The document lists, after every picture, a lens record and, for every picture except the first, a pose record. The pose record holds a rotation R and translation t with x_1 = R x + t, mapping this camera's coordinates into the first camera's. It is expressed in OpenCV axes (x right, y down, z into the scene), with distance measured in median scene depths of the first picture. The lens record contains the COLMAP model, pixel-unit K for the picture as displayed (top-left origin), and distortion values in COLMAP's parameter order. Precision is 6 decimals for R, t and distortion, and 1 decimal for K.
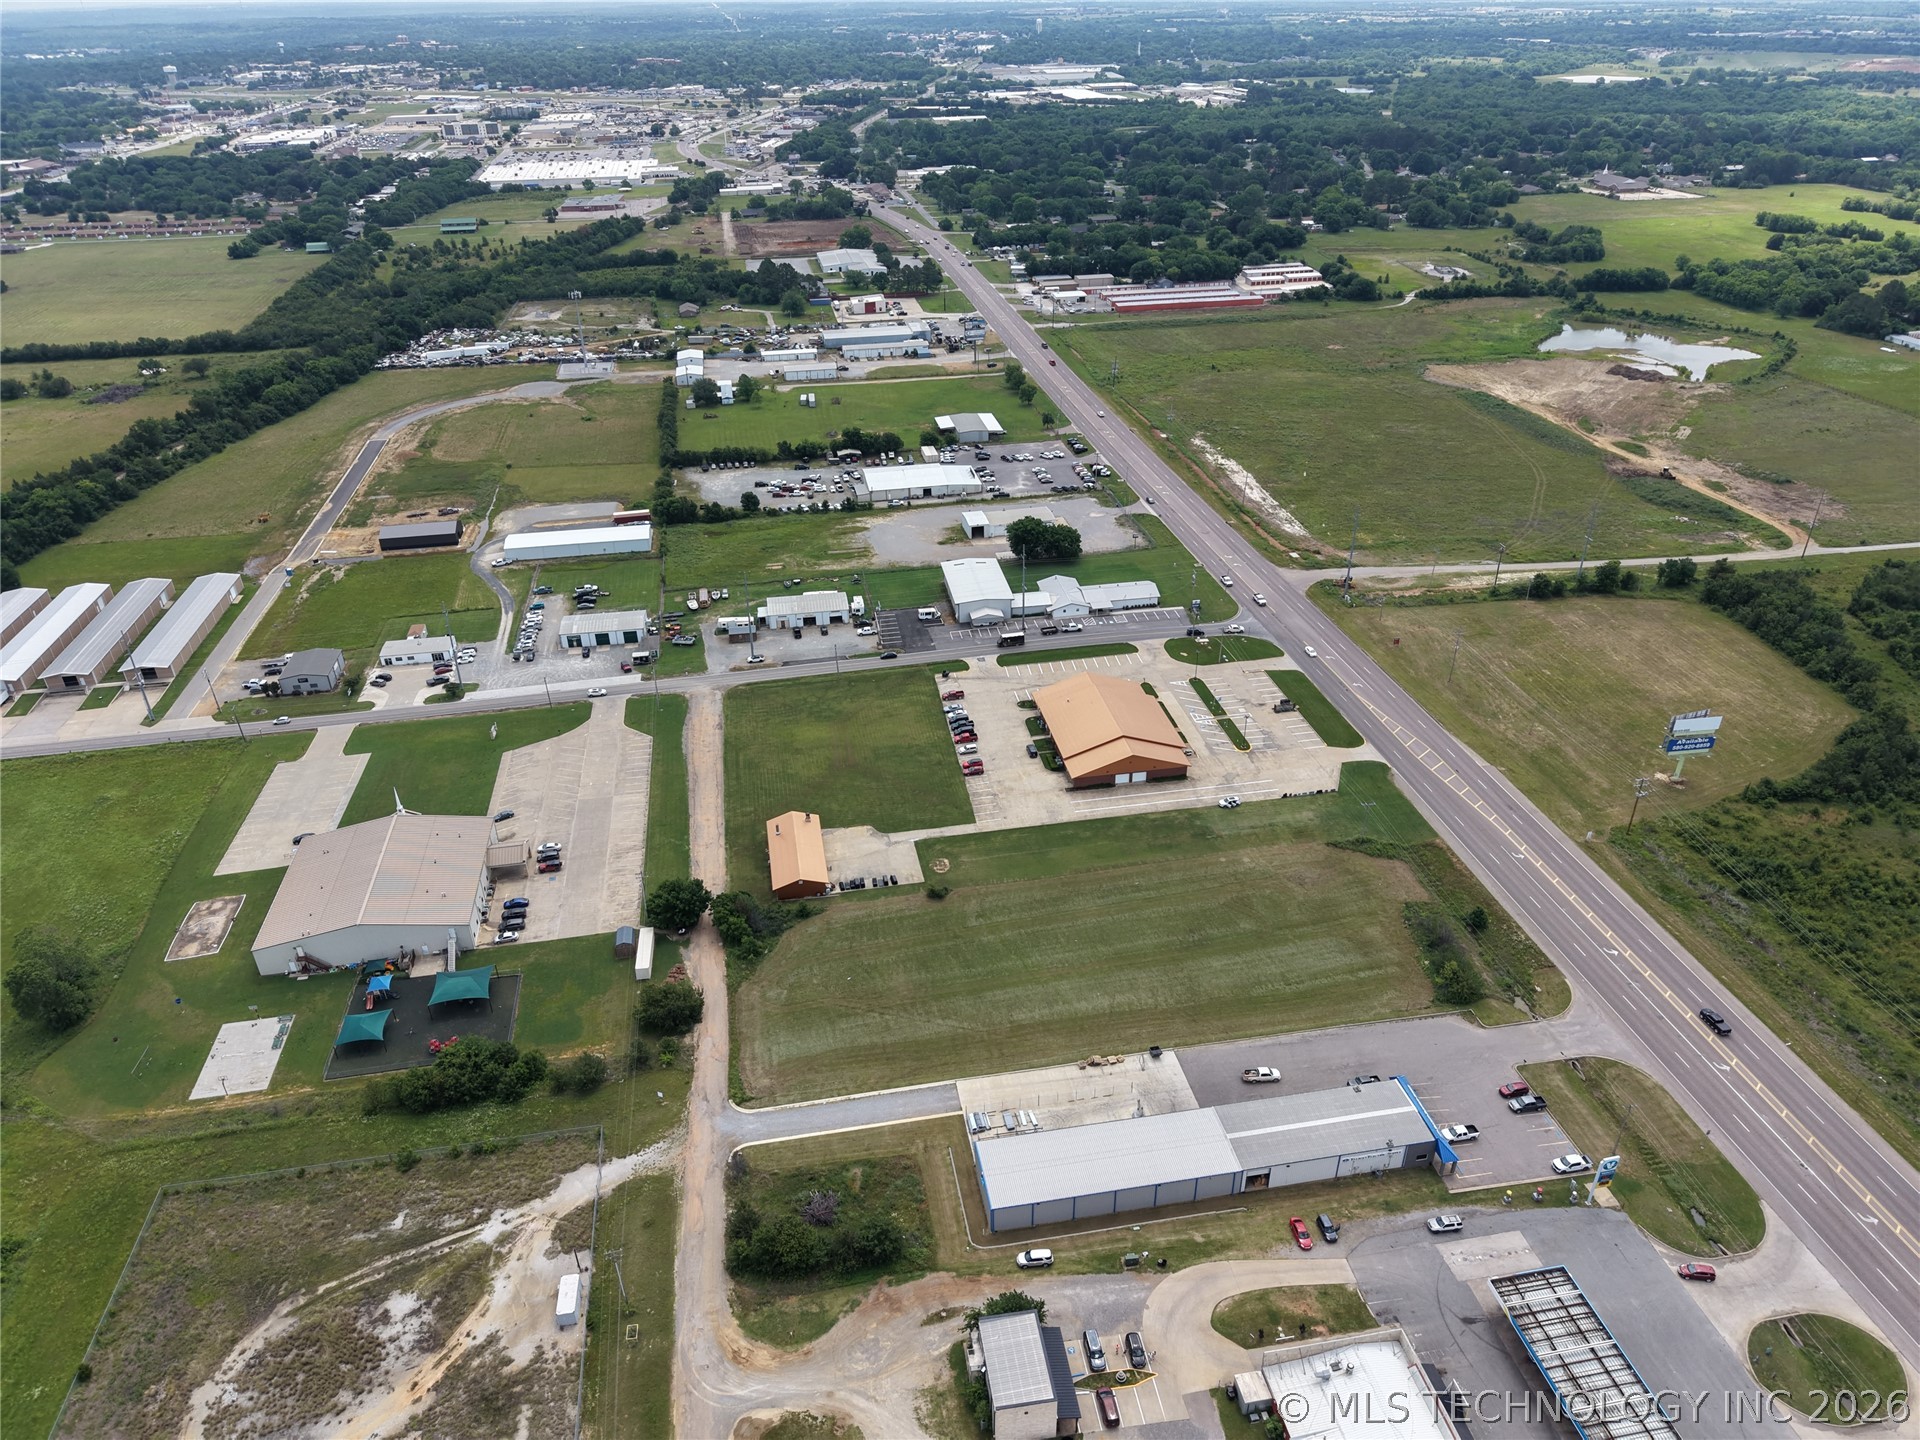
lens RADIAL K [[1281.4, 0, 952.7], [0, 1281.4, 722.1], [0, 0, 1]] dist [0.032604, -0.034837]
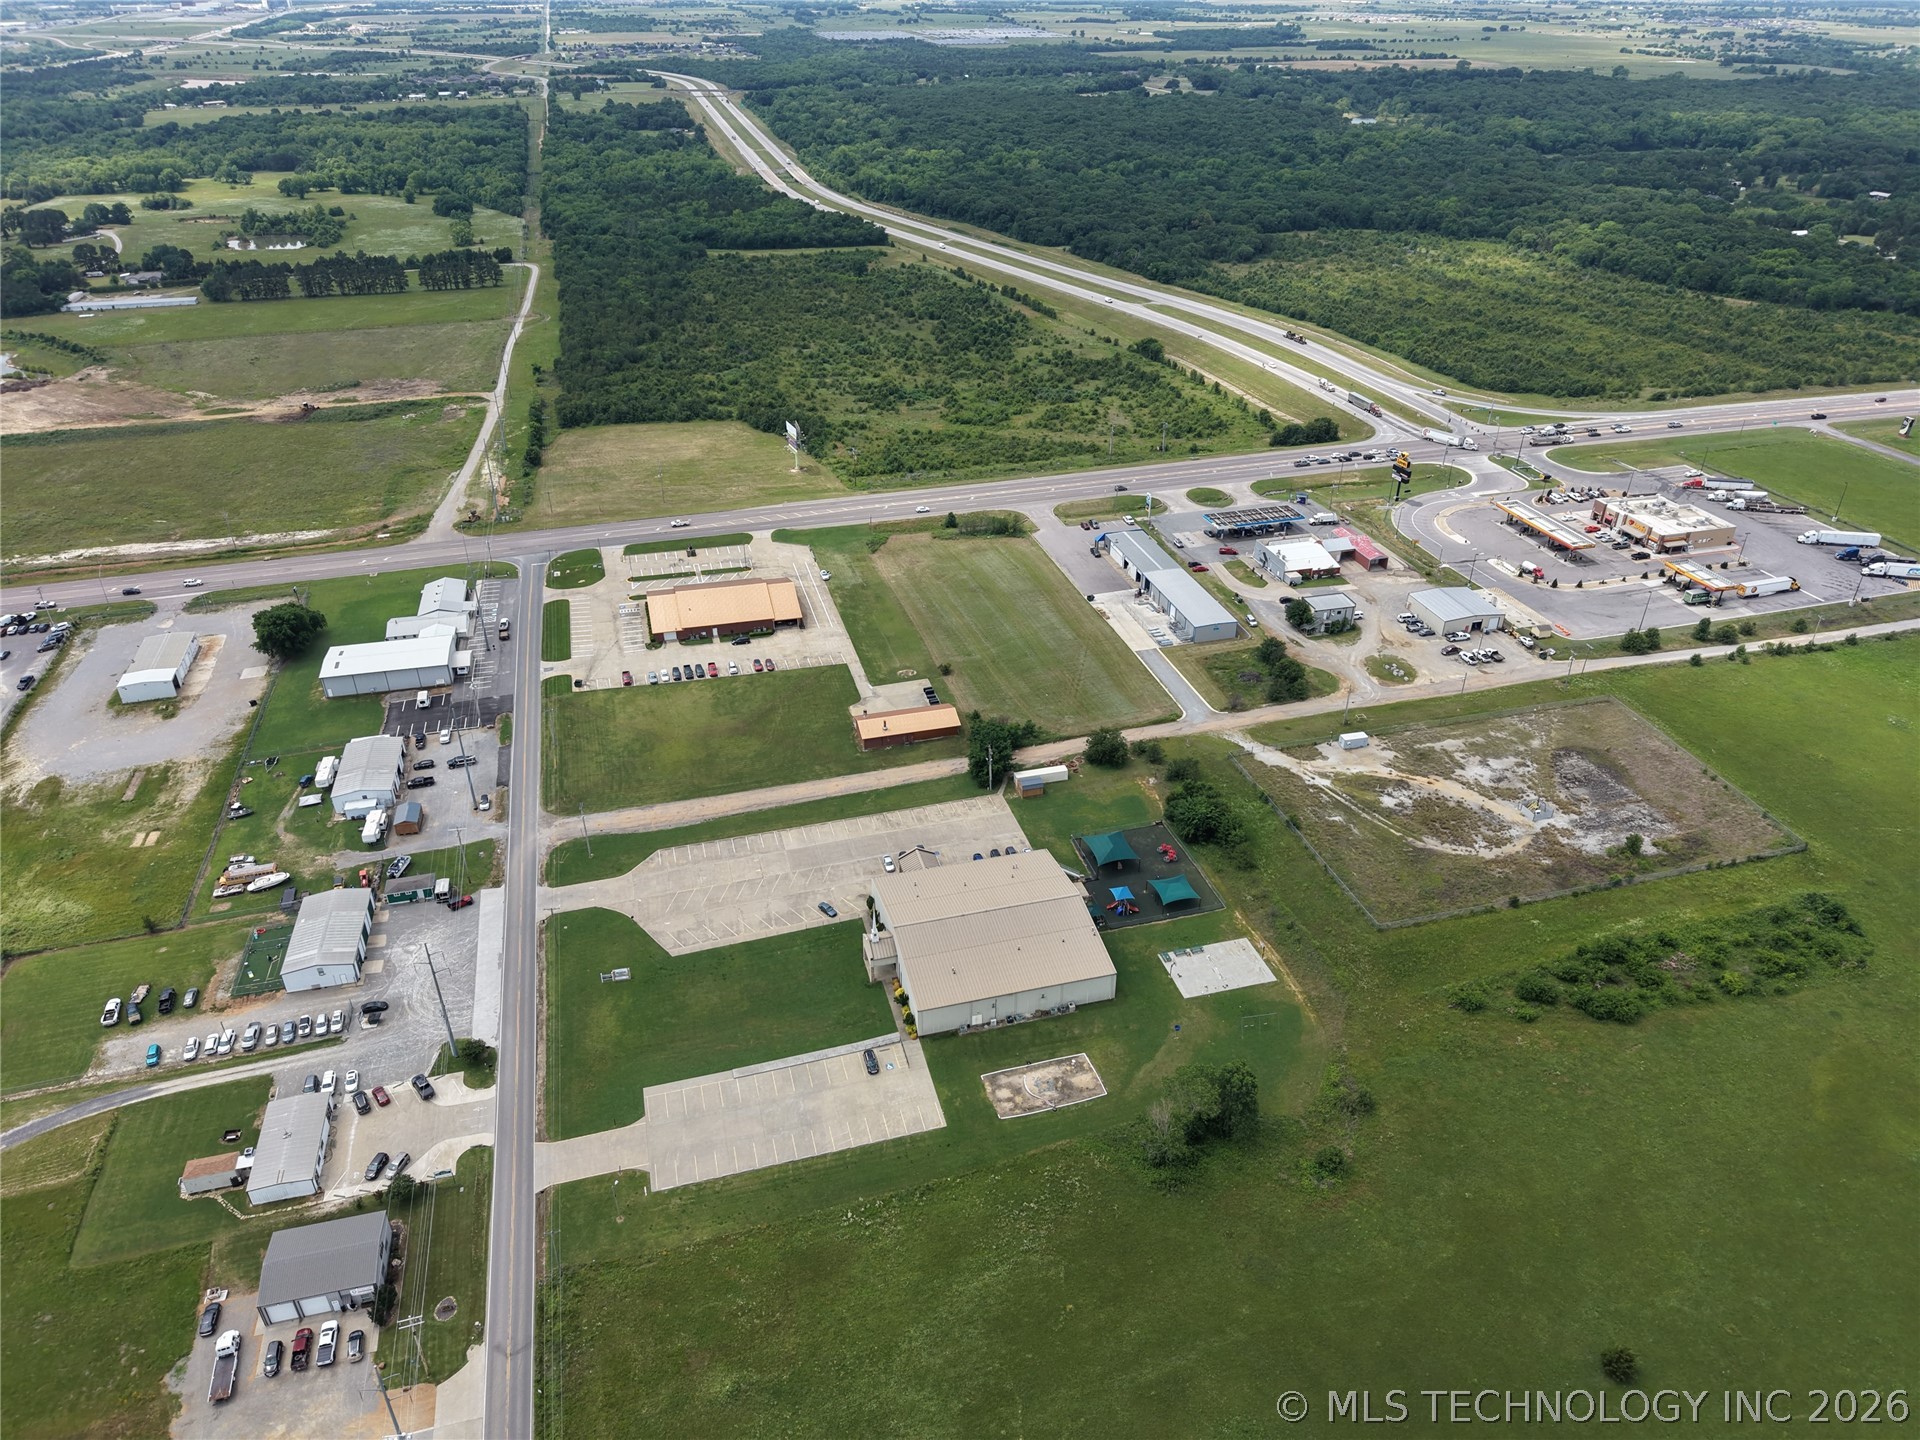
lens RADIAL K [[1281.4, 0, 952.7], [0, 1281.4, 722.1], [0, 0, 1]] dist [0.032604, -0.034837]
pose [[-0.091084, -0.491745, 0.865962, -0.789323], [0.498425, 0.730311, 0.467139, -0.292844], [-0.862135, 0.474166, 0.178579, 0.523236]]
